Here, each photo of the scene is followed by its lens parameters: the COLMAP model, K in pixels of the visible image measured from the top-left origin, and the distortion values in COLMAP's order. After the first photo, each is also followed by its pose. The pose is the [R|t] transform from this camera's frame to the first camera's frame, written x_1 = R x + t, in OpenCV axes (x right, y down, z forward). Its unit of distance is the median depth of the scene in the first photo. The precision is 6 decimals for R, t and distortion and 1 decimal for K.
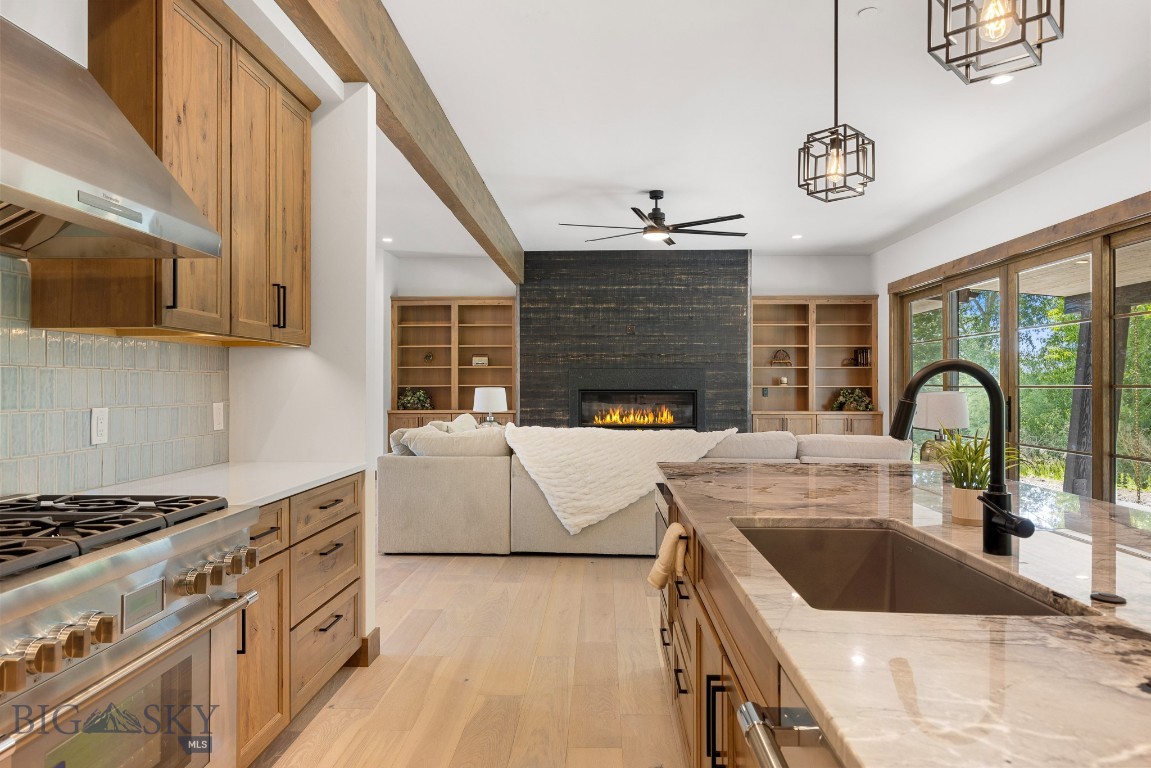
lens RADIAL K [[730.2, 0, 575.5], [0, 730.2, 384.0], [0, 0, 1]] dist [0.004039, 0.000675]
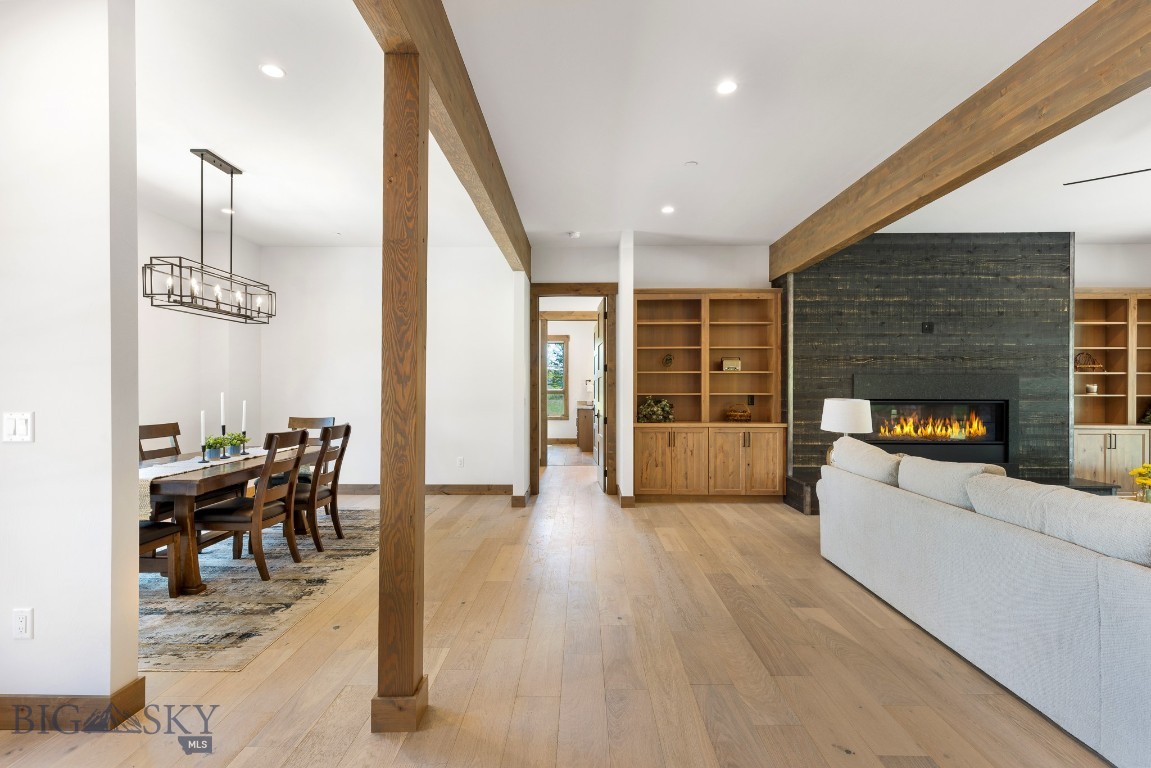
lens RADIAL K [[511.4, 0, 575.1], [0, 511.4, 395.2], [0, 0, 1]] dist [0.000393, -0.000021]
pose [[0.999673, 0.000802, 0.025571, -0.493580], [-0.001052, 0.999952, 0.009763, -0.002953], [-0.025562, -0.009787, 0.999625, 0.605486]]
